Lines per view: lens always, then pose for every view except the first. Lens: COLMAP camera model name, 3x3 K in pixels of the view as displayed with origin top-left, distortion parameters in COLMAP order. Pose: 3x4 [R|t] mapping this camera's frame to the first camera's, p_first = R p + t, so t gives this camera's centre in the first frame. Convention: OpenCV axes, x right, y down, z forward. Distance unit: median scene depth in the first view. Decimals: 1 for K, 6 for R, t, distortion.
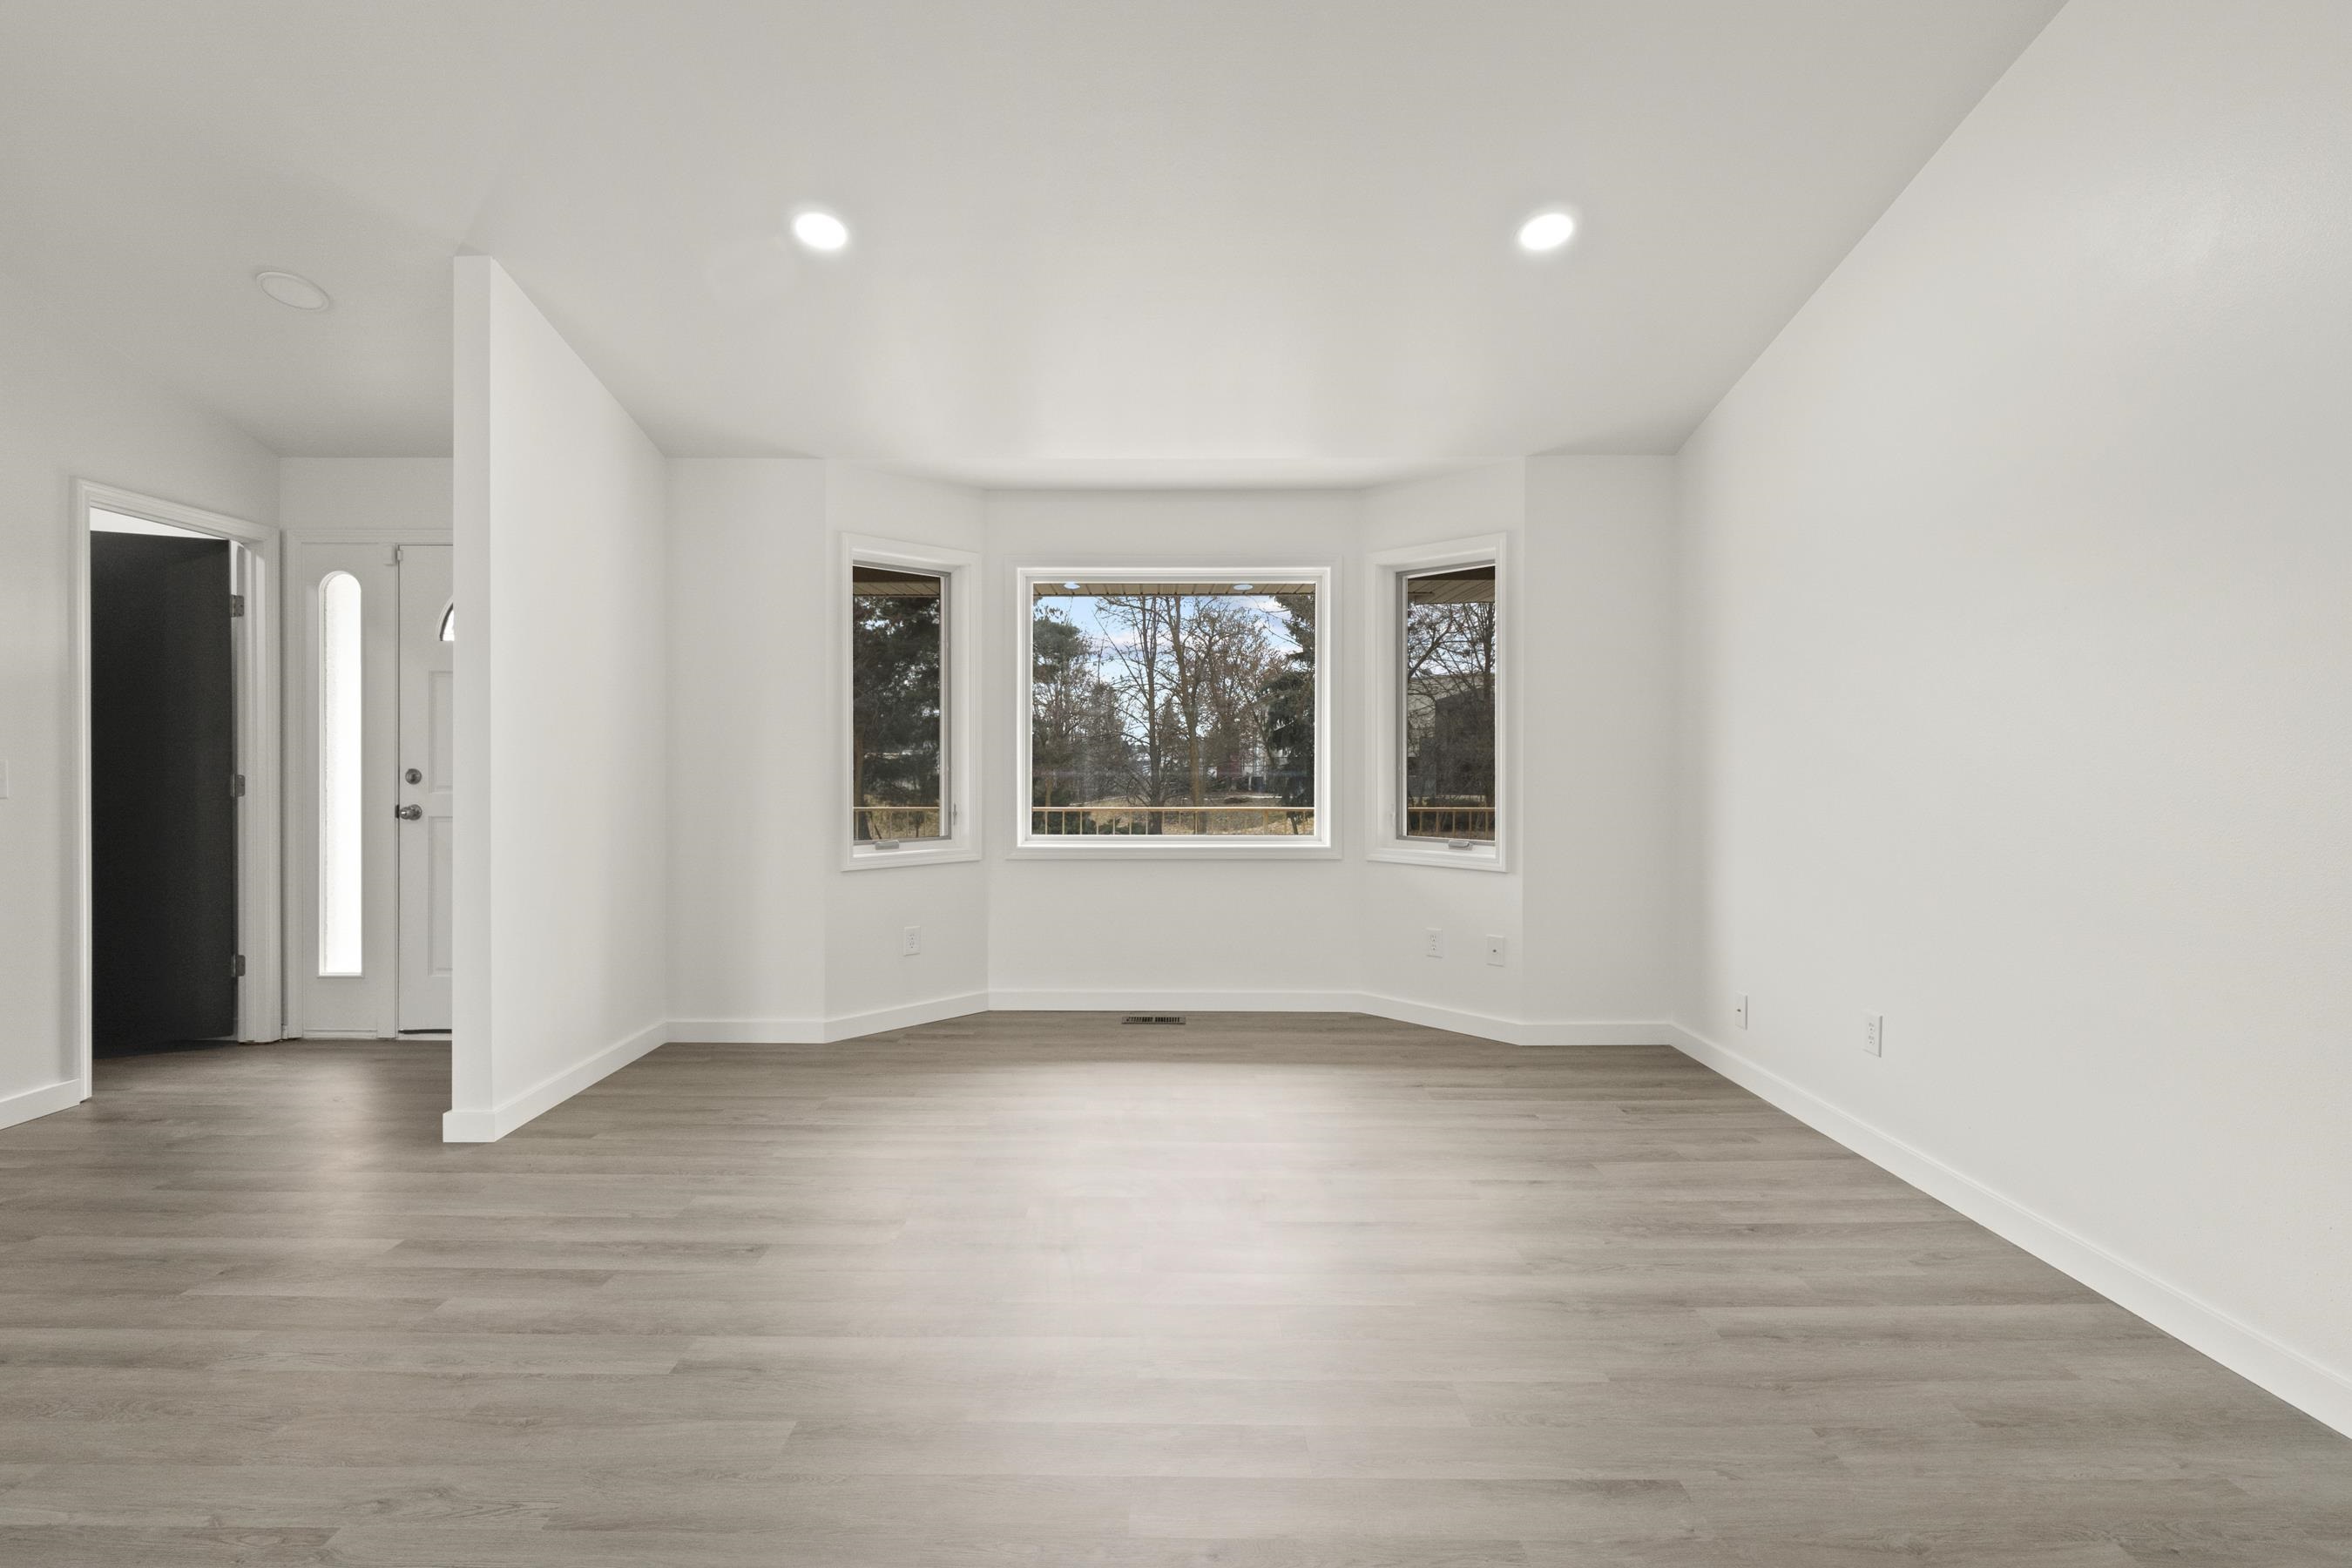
lens RADIAL K [[1152.2, 0, 1168.4], [0, 1152.2, 761.0], [0, 0, 1]] dist [0.000508, -0.001013]
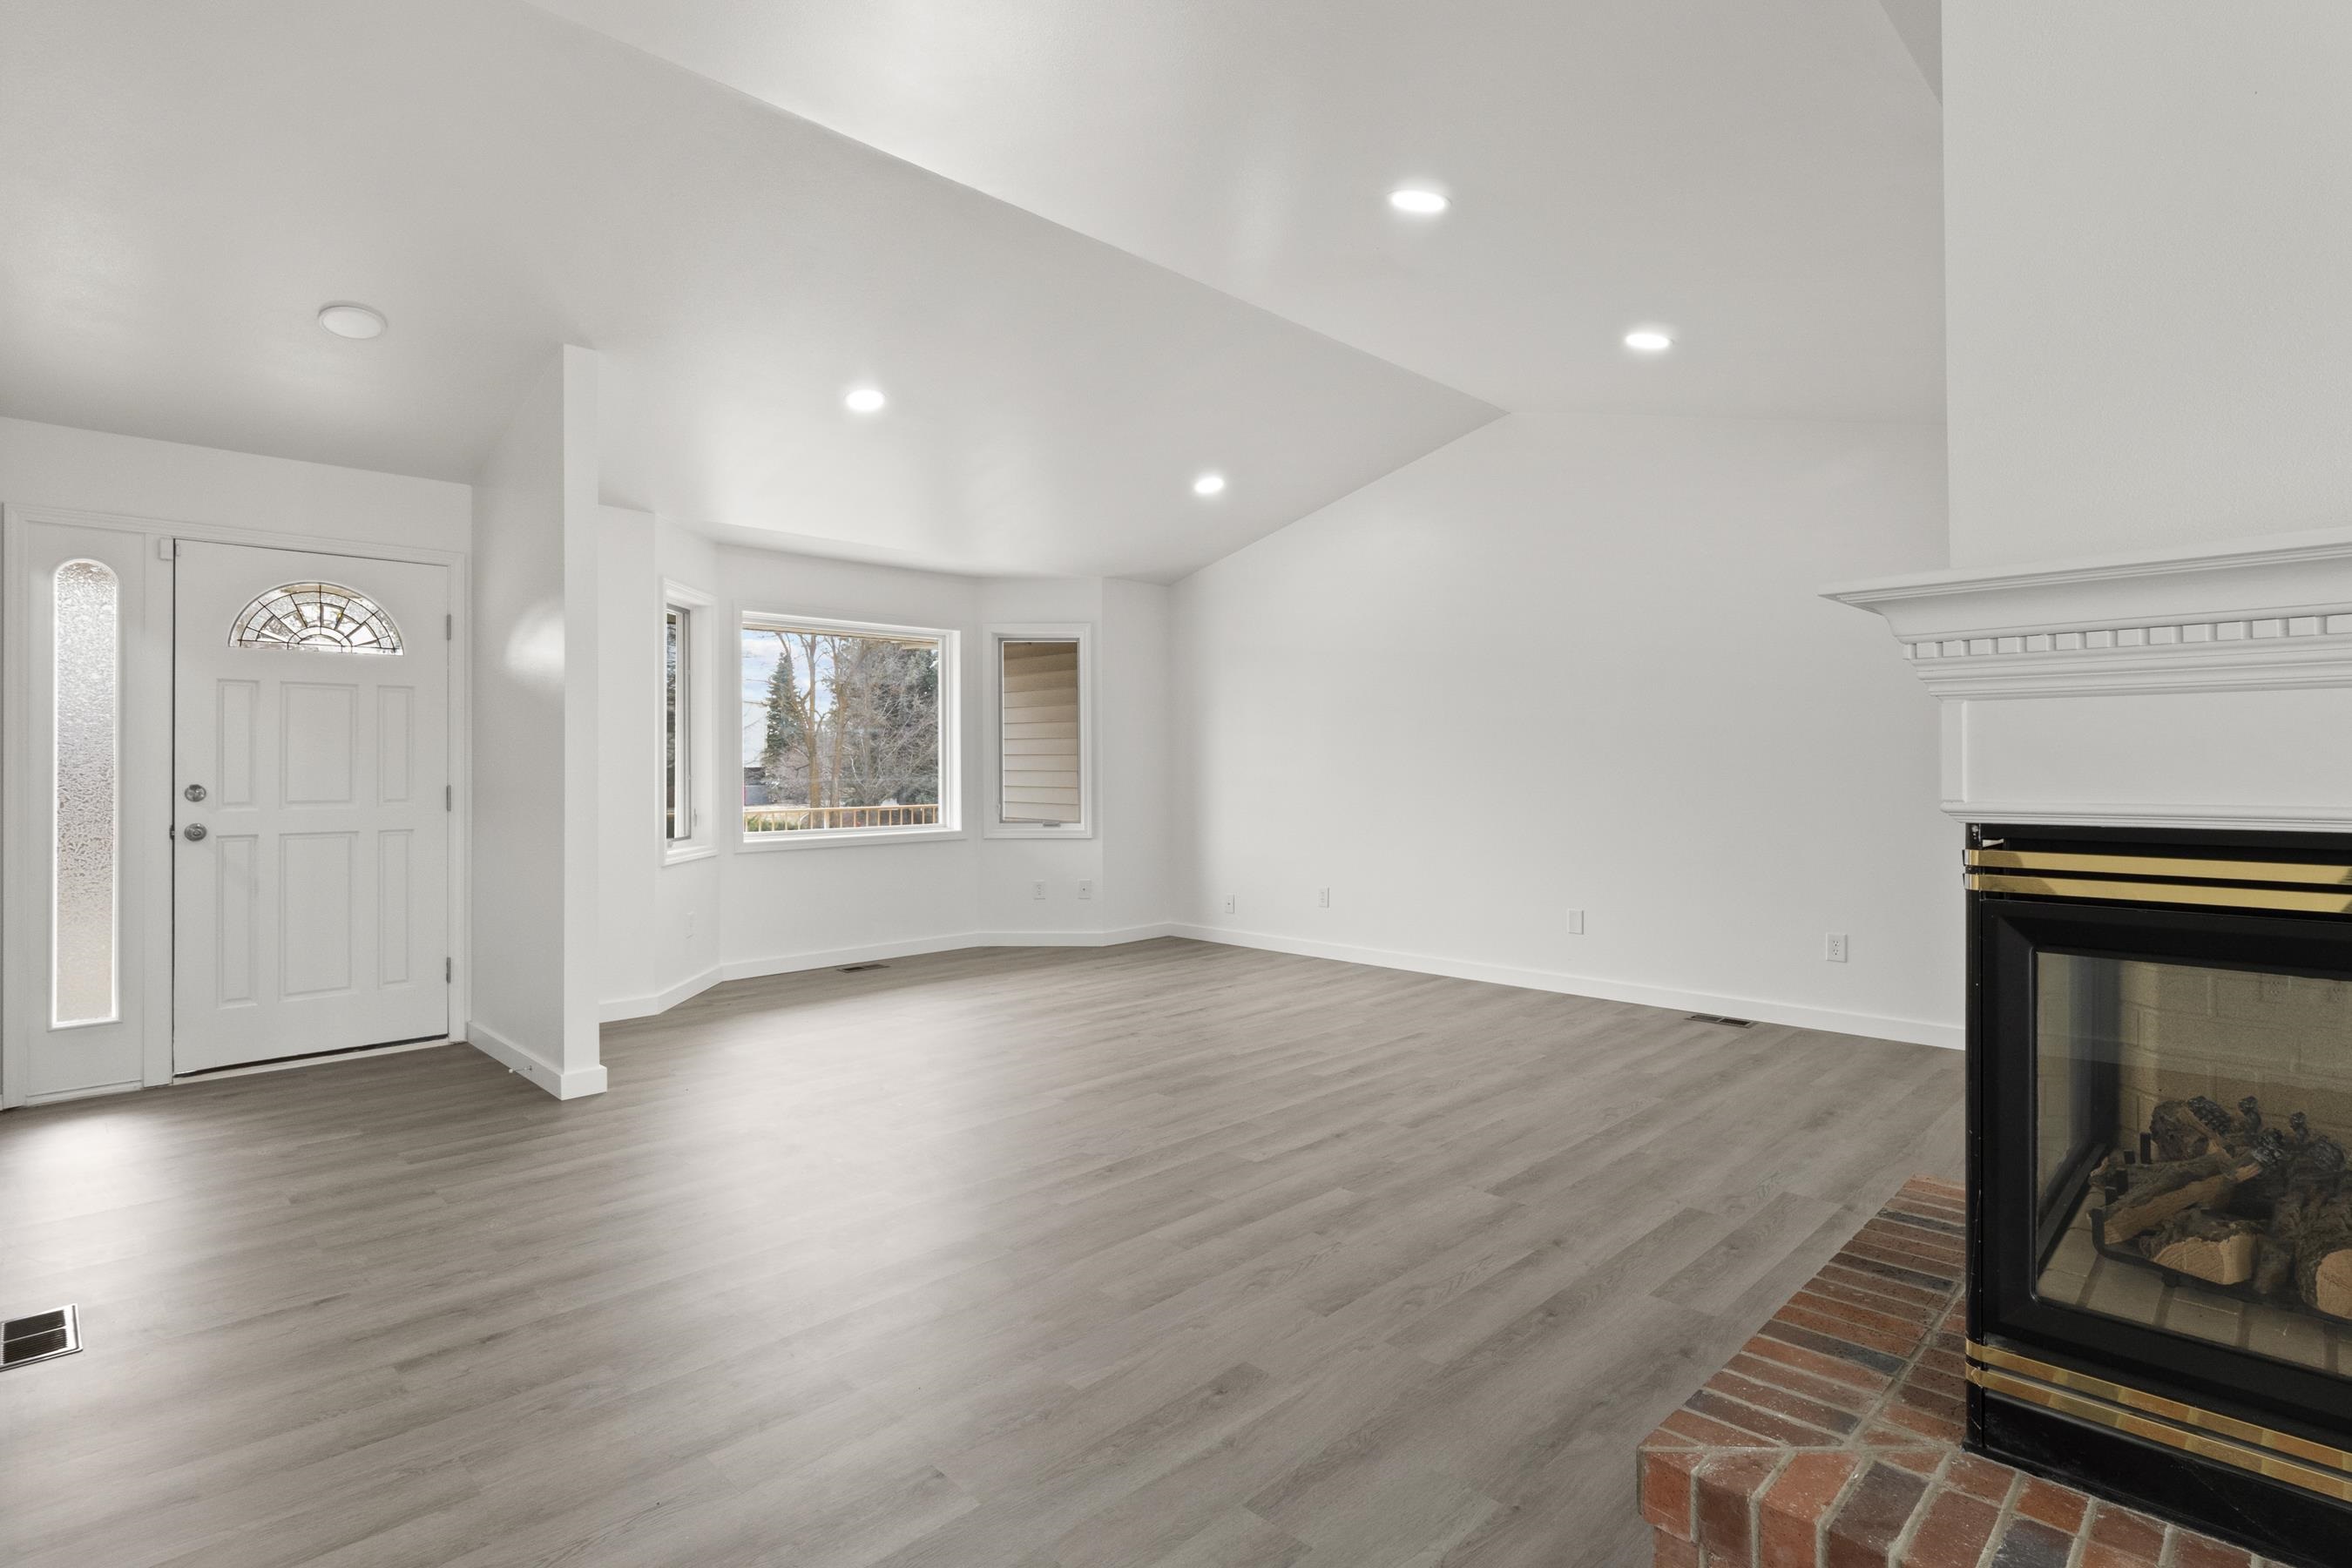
lens RADIAL K [[1152.2, 0, 1174.8], [0, 1152.2, 783.5], [0, 0, 1]] dist [0.000508, -0.001013]
pose [[0.705590, -0.016885, 0.708419, -0.785790], [0.008448, 0.999845, 0.015416, -0.002661], [-0.708570, -0.004893, 0.705624, -0.208113]]
